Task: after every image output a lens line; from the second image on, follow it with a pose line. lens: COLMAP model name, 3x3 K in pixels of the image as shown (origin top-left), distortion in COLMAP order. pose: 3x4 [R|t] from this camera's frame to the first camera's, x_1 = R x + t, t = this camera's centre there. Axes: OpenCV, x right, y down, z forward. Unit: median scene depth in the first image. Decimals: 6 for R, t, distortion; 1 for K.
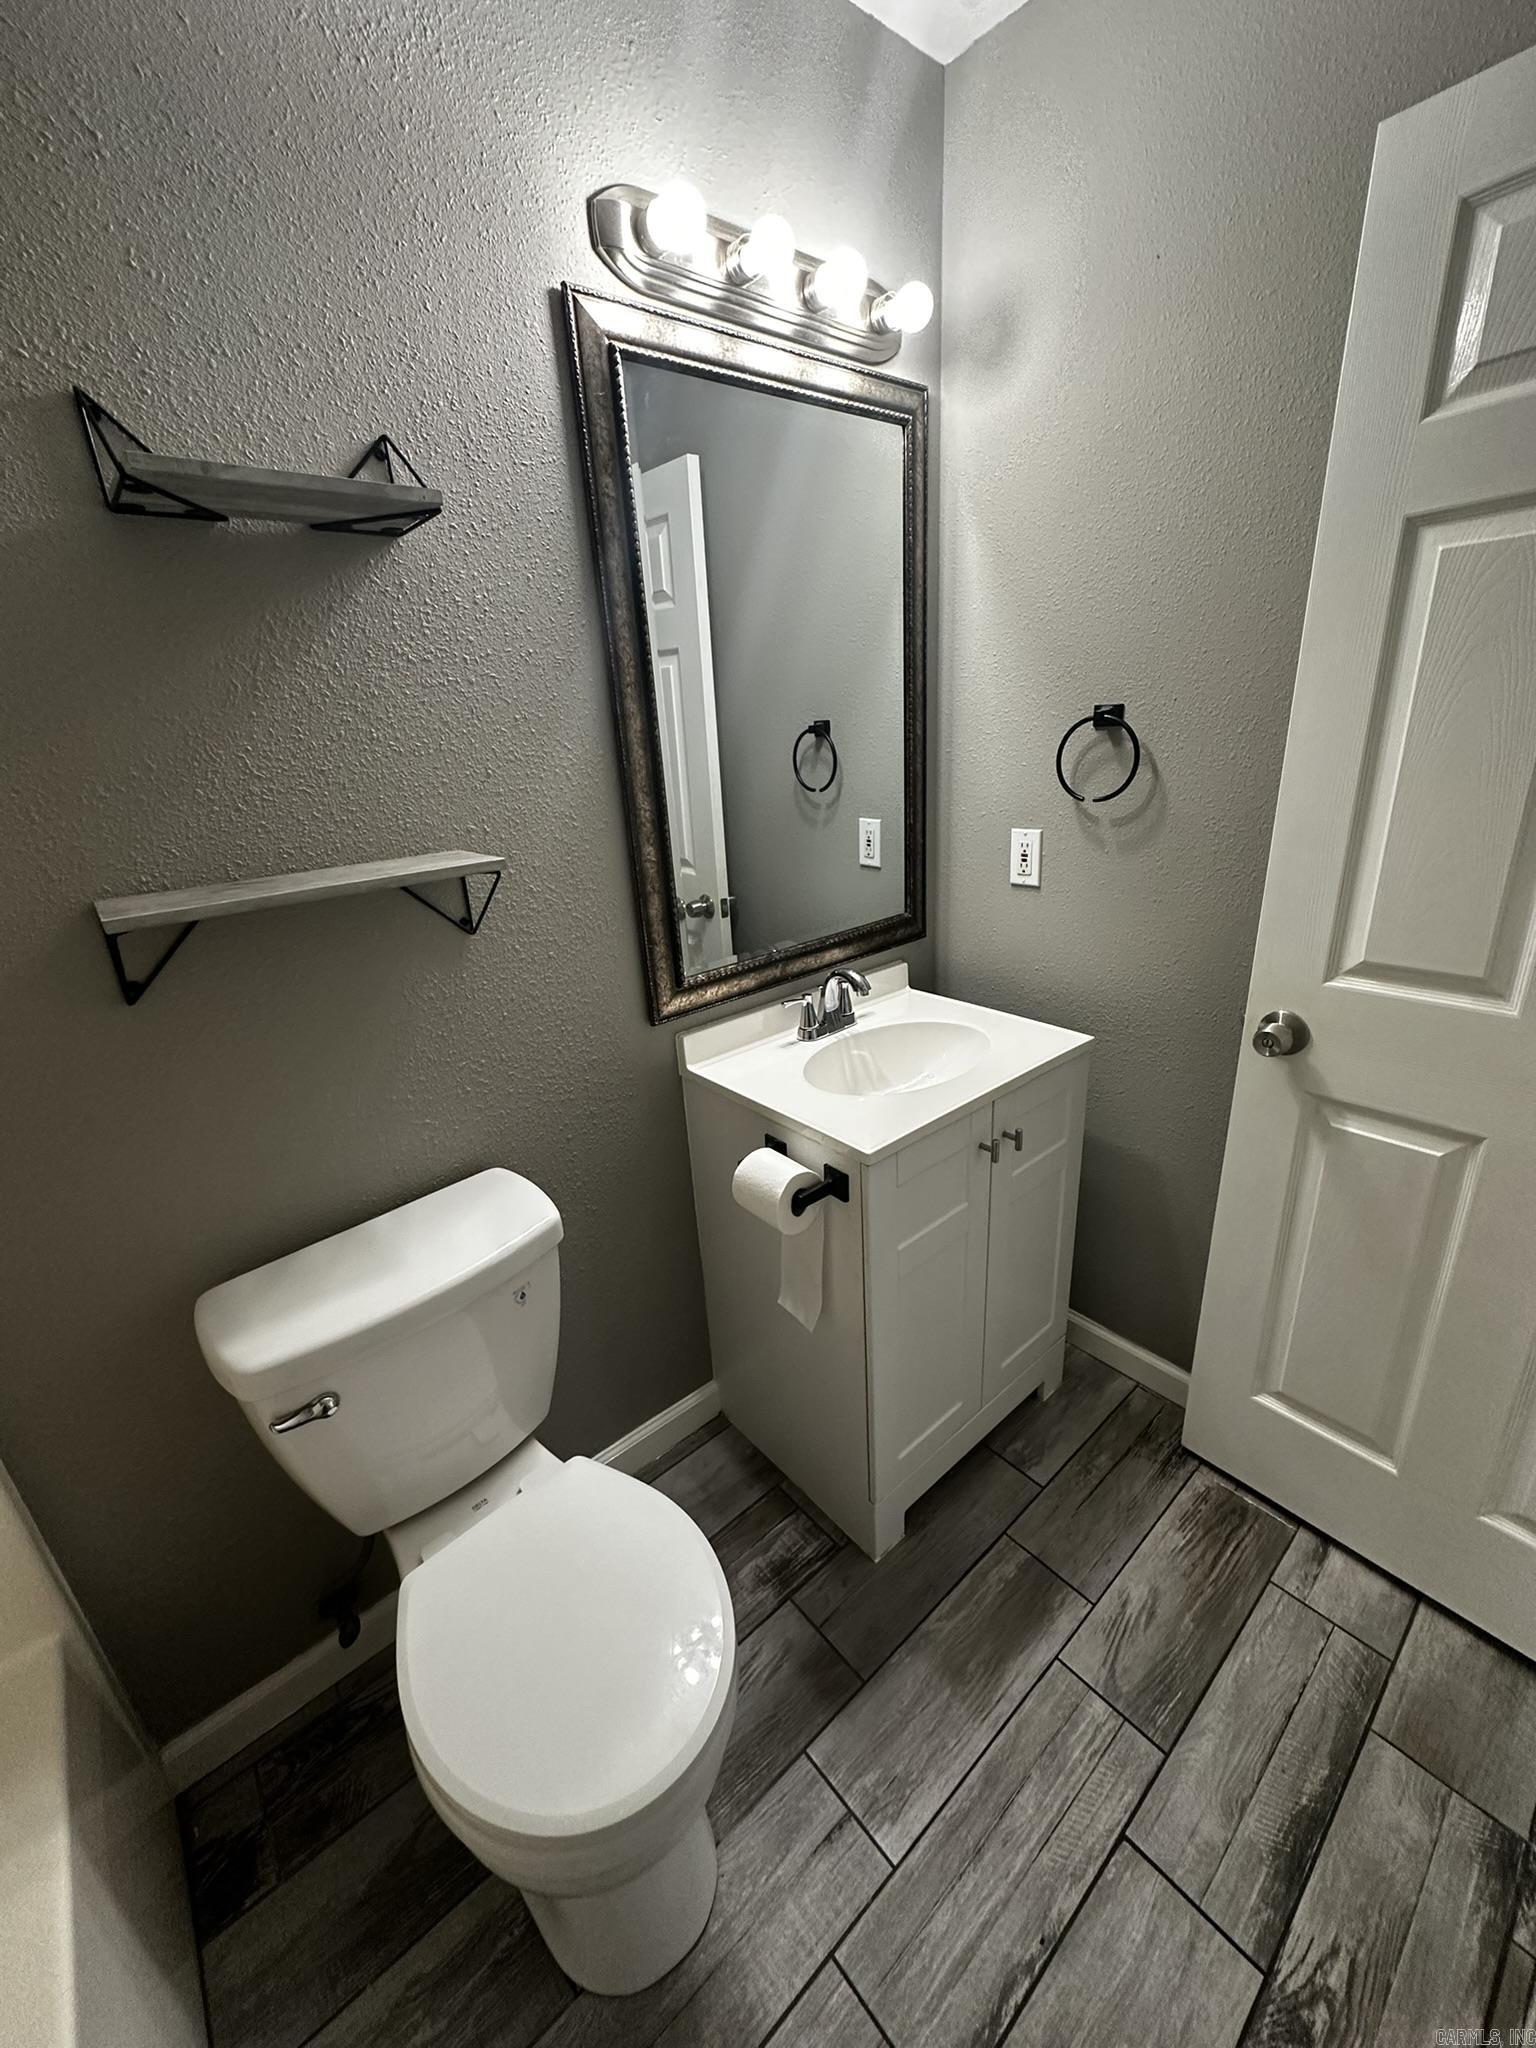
lens RADIAL K [[815.1, 0, 759.6], [0, 815.1, 1023.0], [0, 0, 1]] dist [-0.003621, 0.000847]
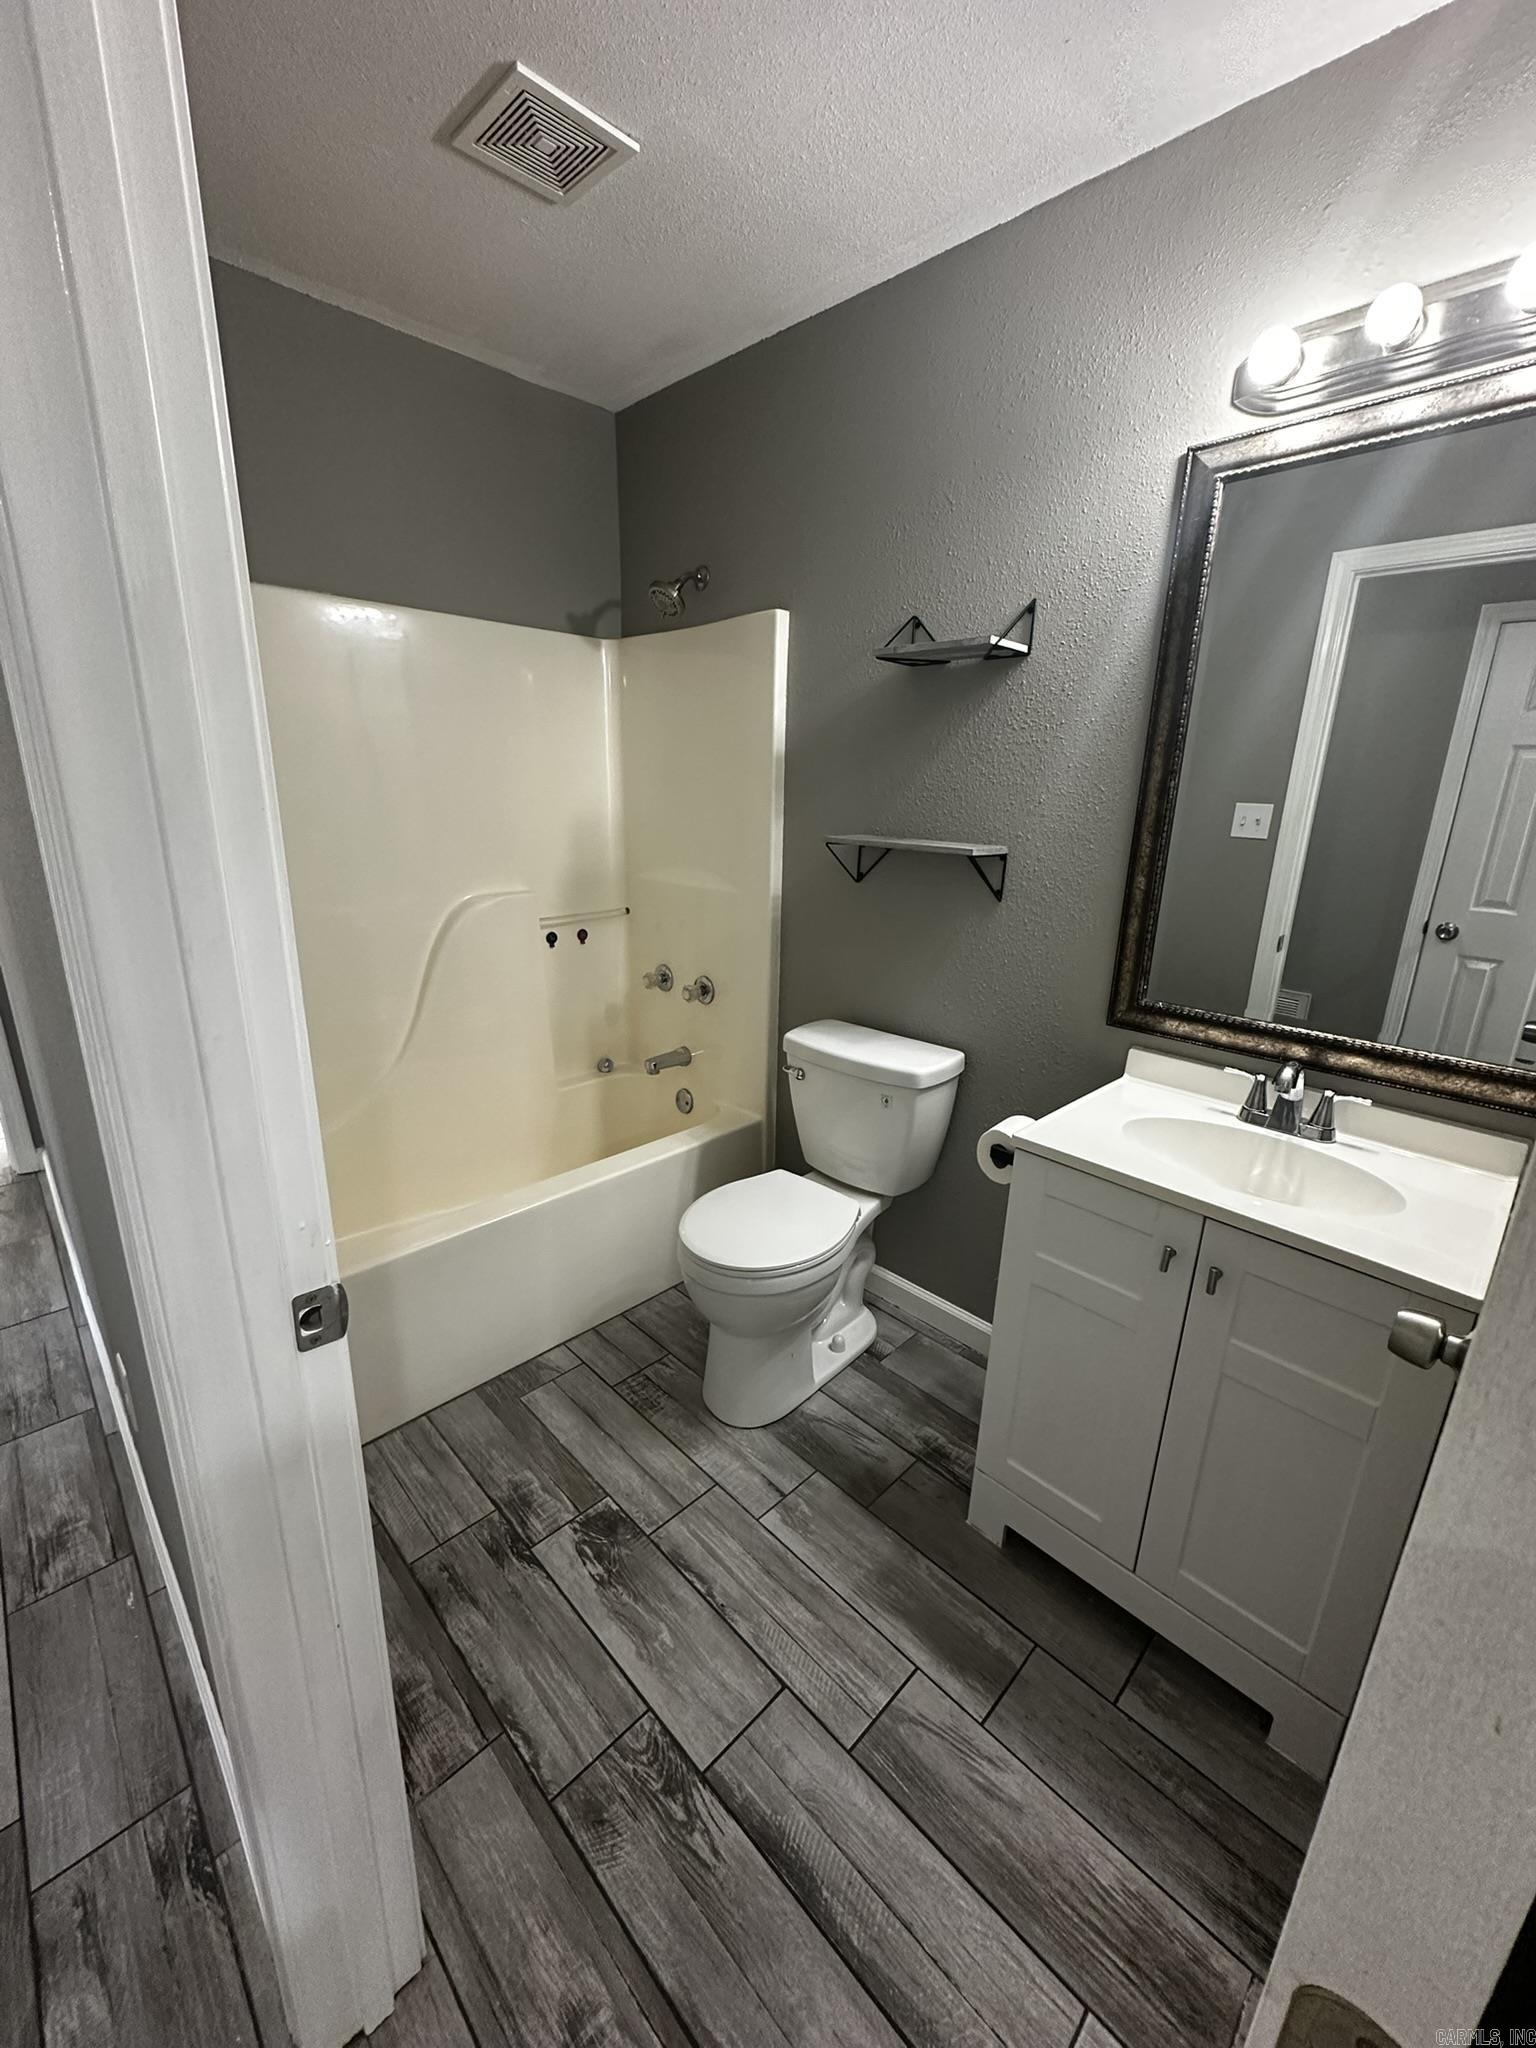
lens RADIAL K [[815.1, 0, 775.2], [0, 815.1, 1024.5], [0, 0, 1]] dist [-0.003621, 0.000847]
pose [[0.075918, 0.336169, -0.938737, 1.178369], [-0.381175, 0.879732, 0.284212, -0.186473], [0.921381, 0.336246, 0.194926, 0.400113]]
